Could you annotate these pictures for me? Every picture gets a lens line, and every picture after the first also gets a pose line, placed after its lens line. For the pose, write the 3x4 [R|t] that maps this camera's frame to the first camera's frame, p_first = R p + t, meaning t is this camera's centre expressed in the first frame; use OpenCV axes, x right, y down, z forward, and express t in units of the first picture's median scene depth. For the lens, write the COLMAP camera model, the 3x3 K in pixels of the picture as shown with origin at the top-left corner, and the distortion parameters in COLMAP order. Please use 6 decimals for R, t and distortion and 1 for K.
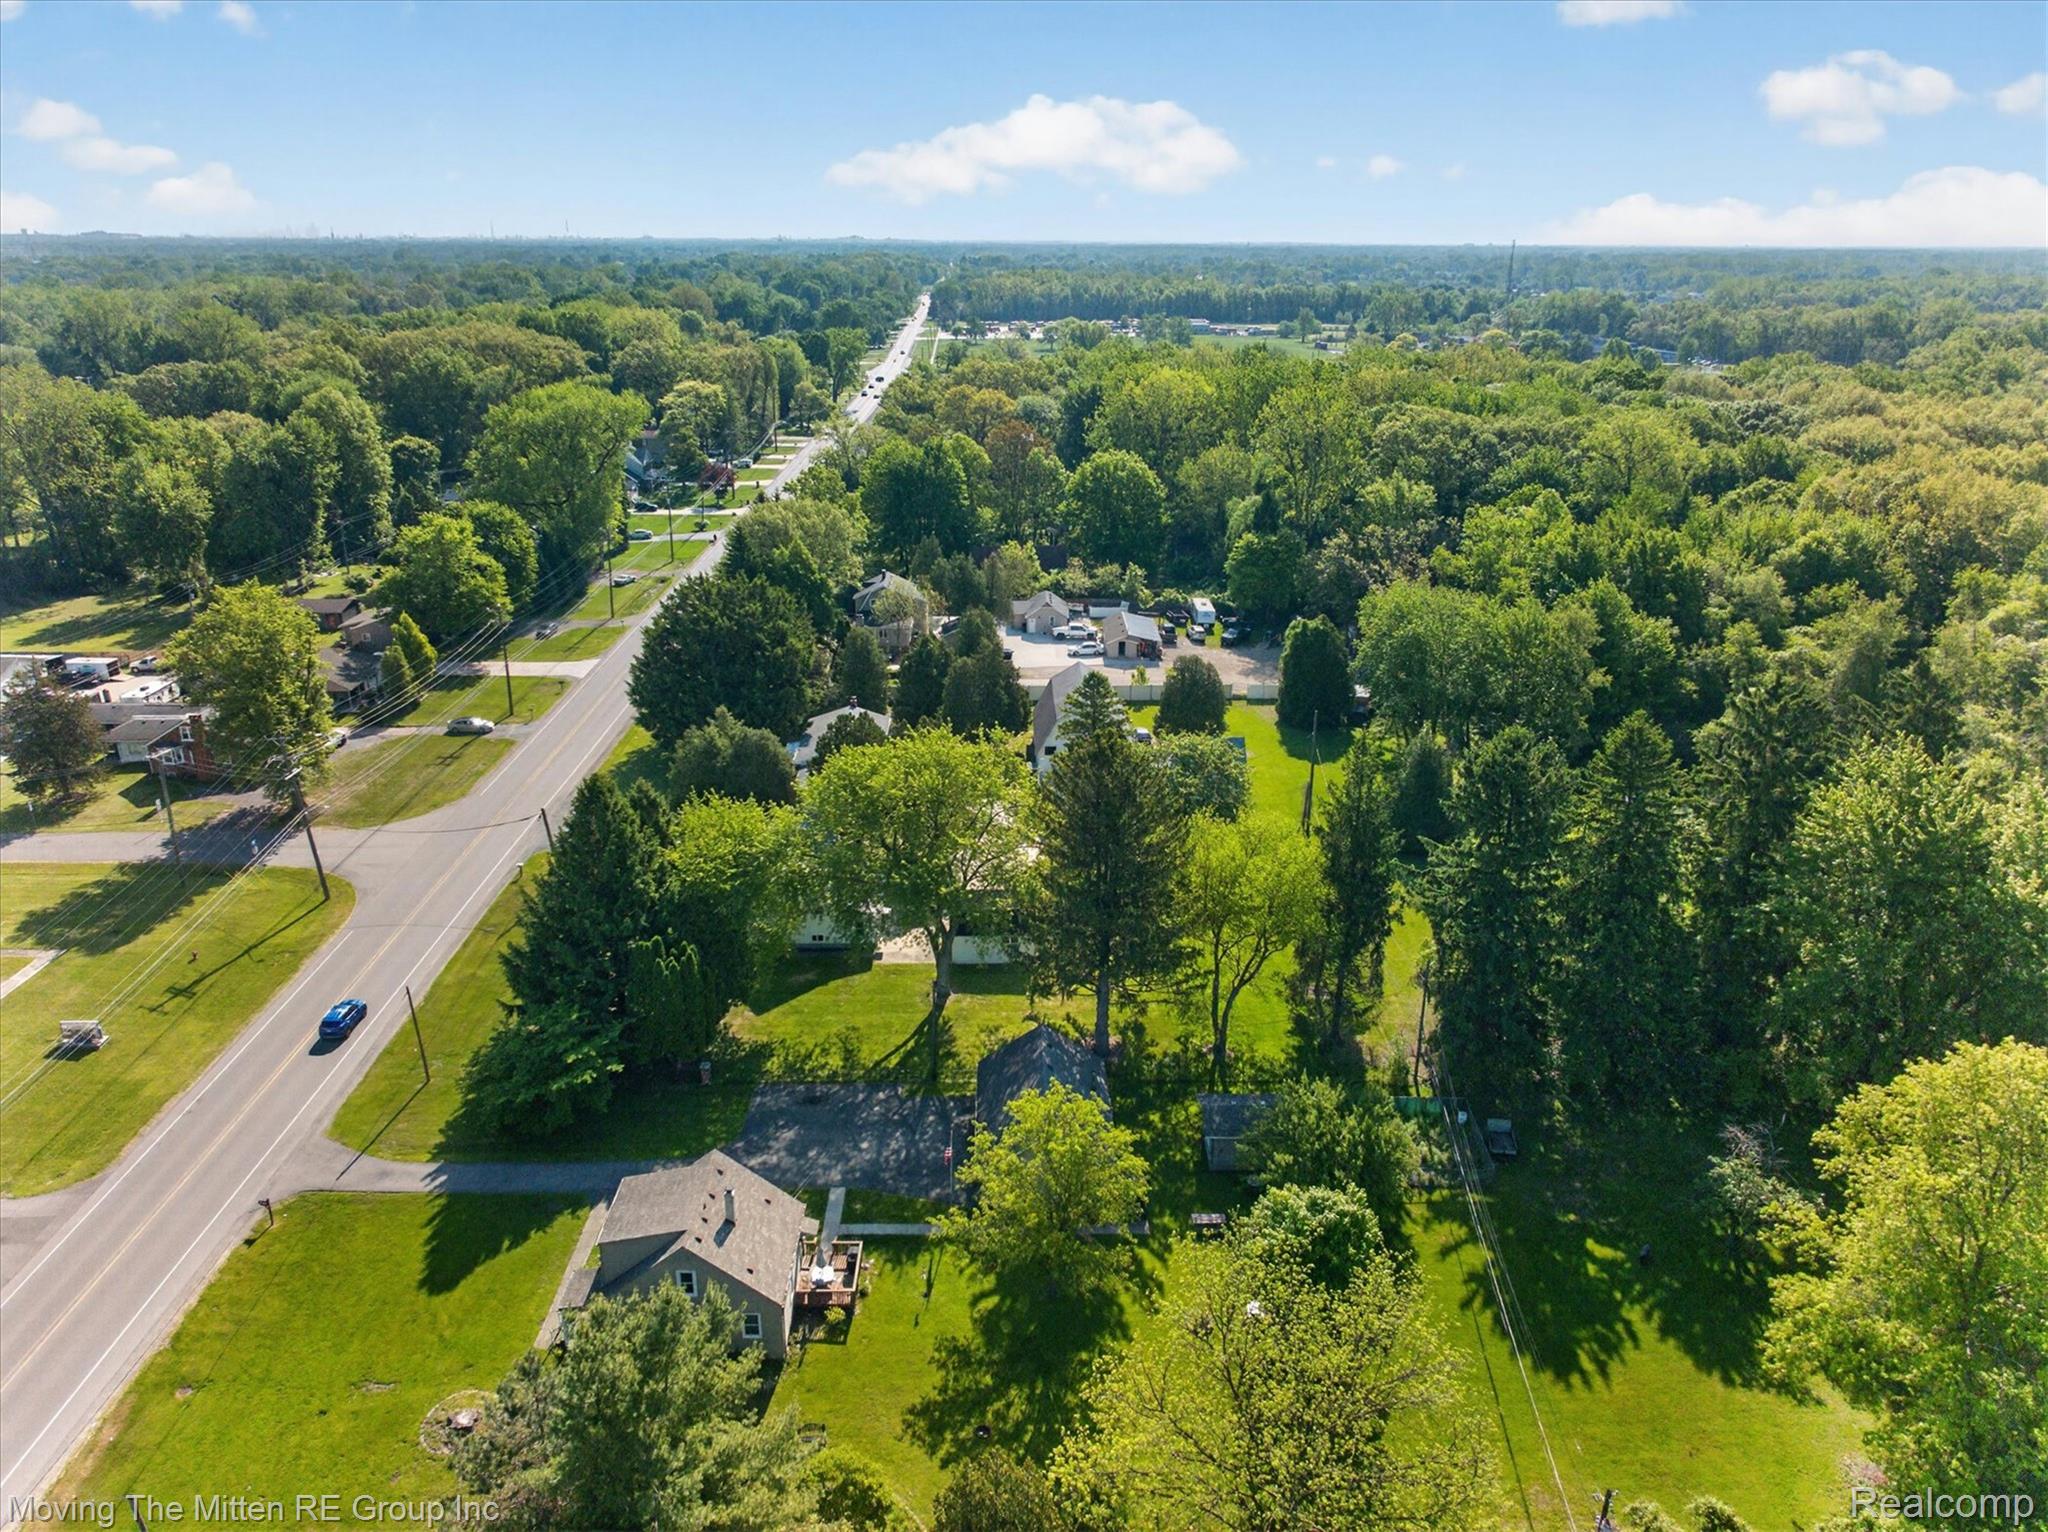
lens RADIAL K [[1417.2, 0, 1017.3], [0, 1417.2, 772.2], [0, 0, 1]] dist [0.005808, -0.009747]
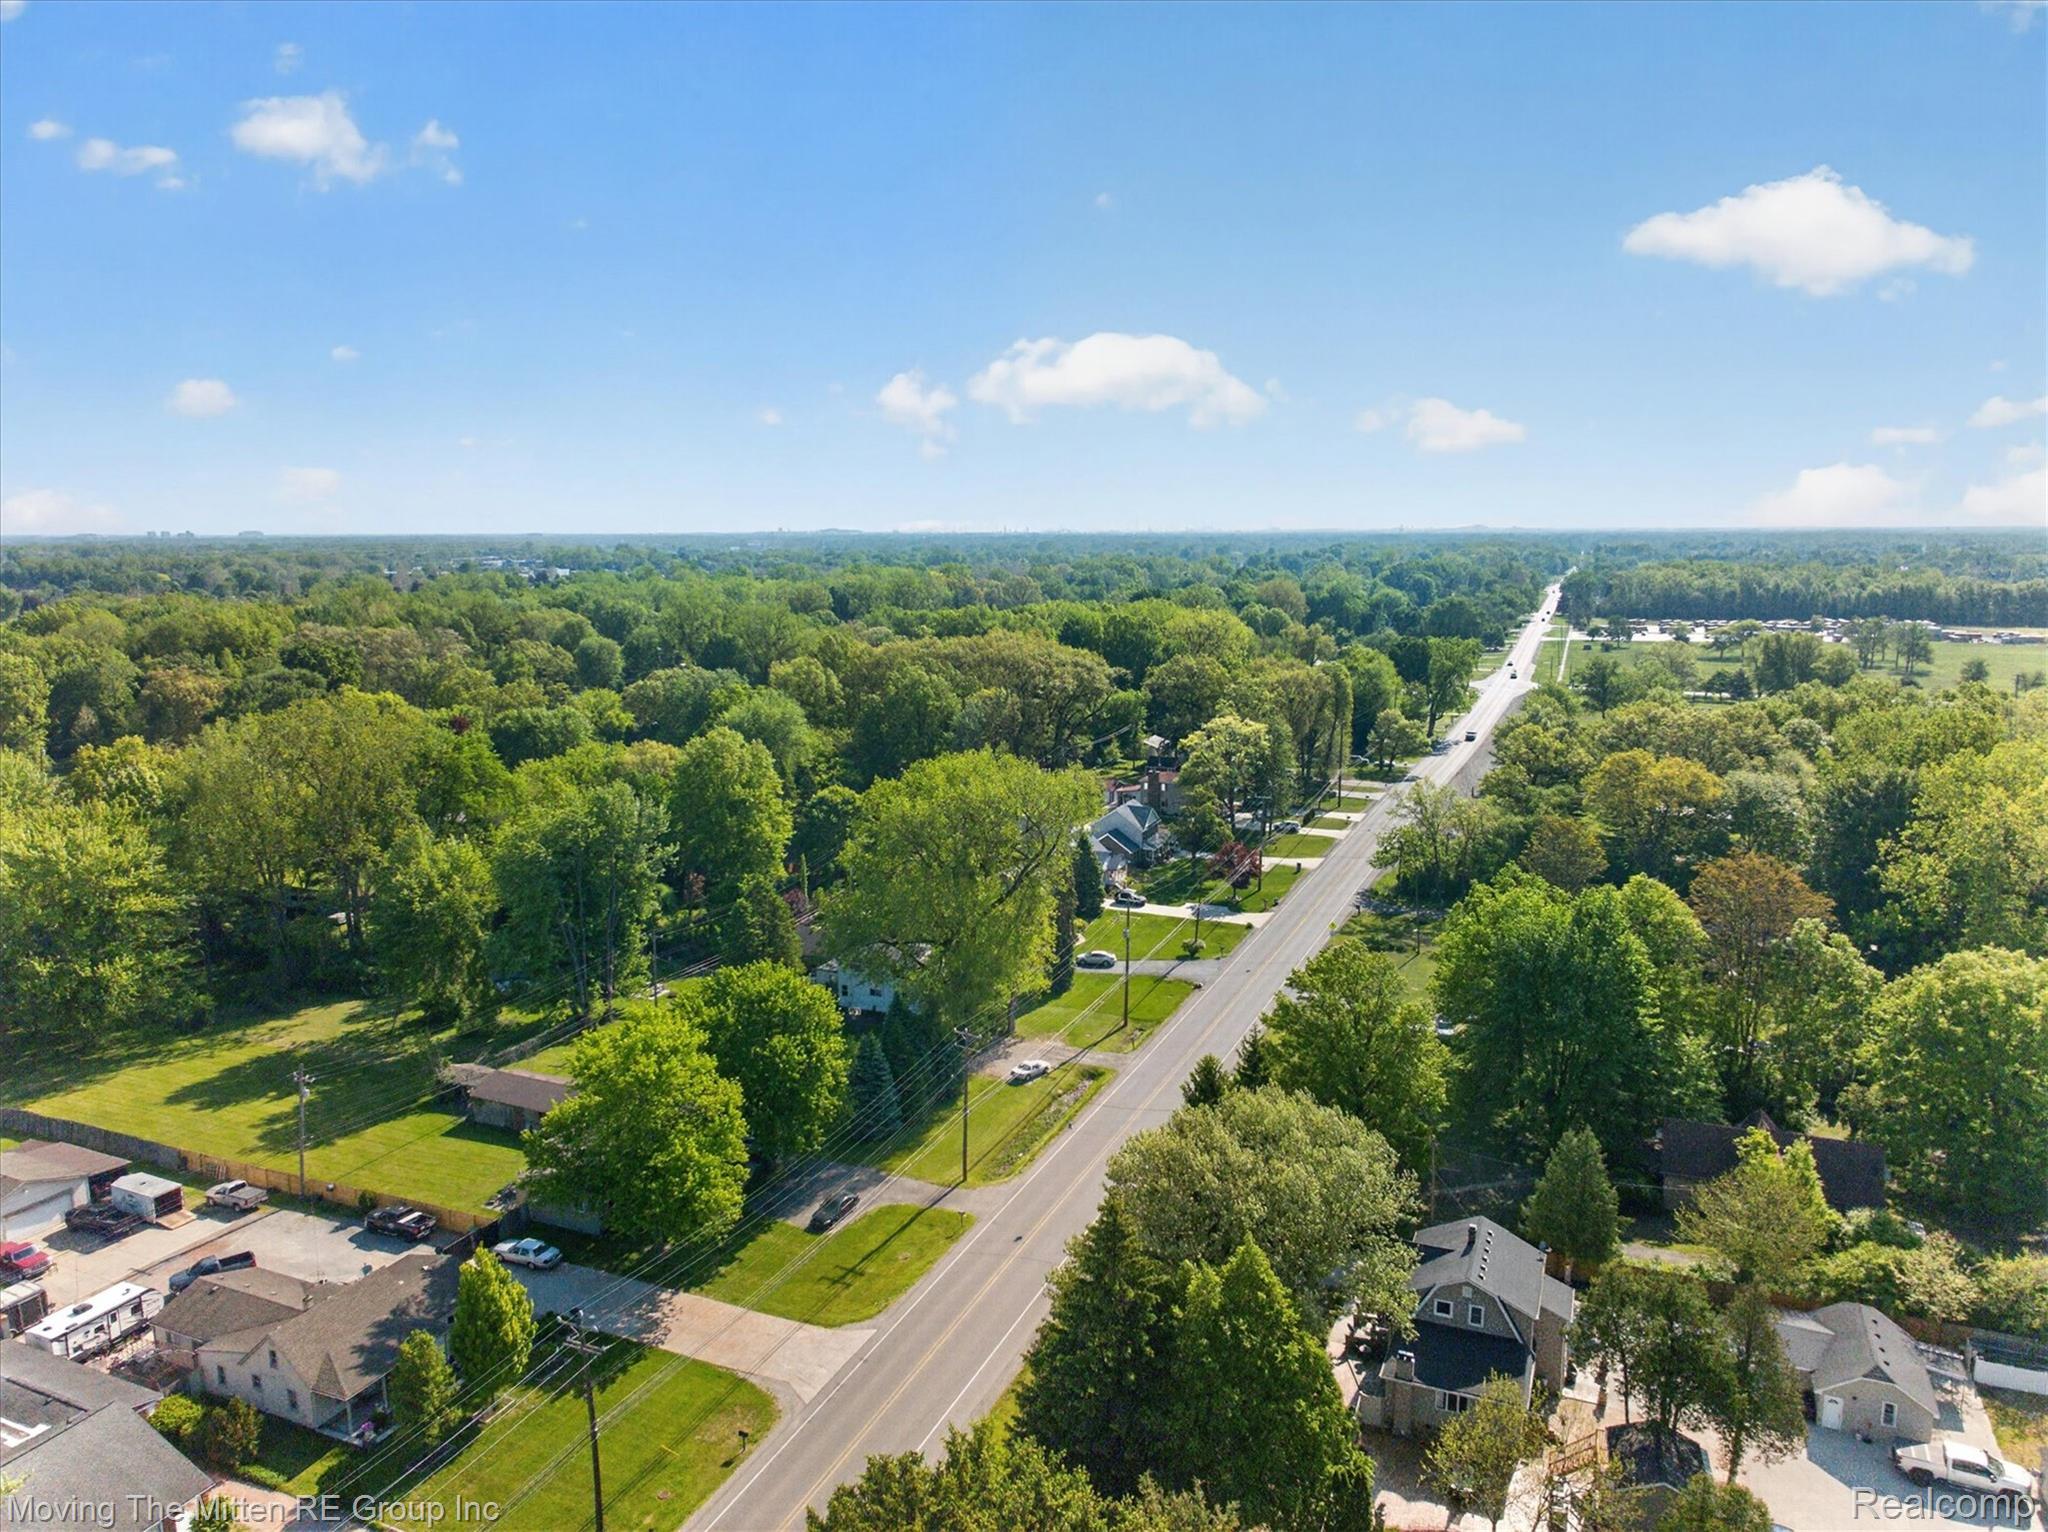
lens RADIAL K [[1417.2, 0, 1019.8], [0, 1417.2, 757.3], [0, 0, 1]] dist [0.005808, -0.009747]
pose [[0.914672, 0.054598, -0.400492, -0.028470], [-0.133280, 0.976159, -0.171317, -0.103323], [0.381591, 0.210077, 0.900142, 0.269668]]
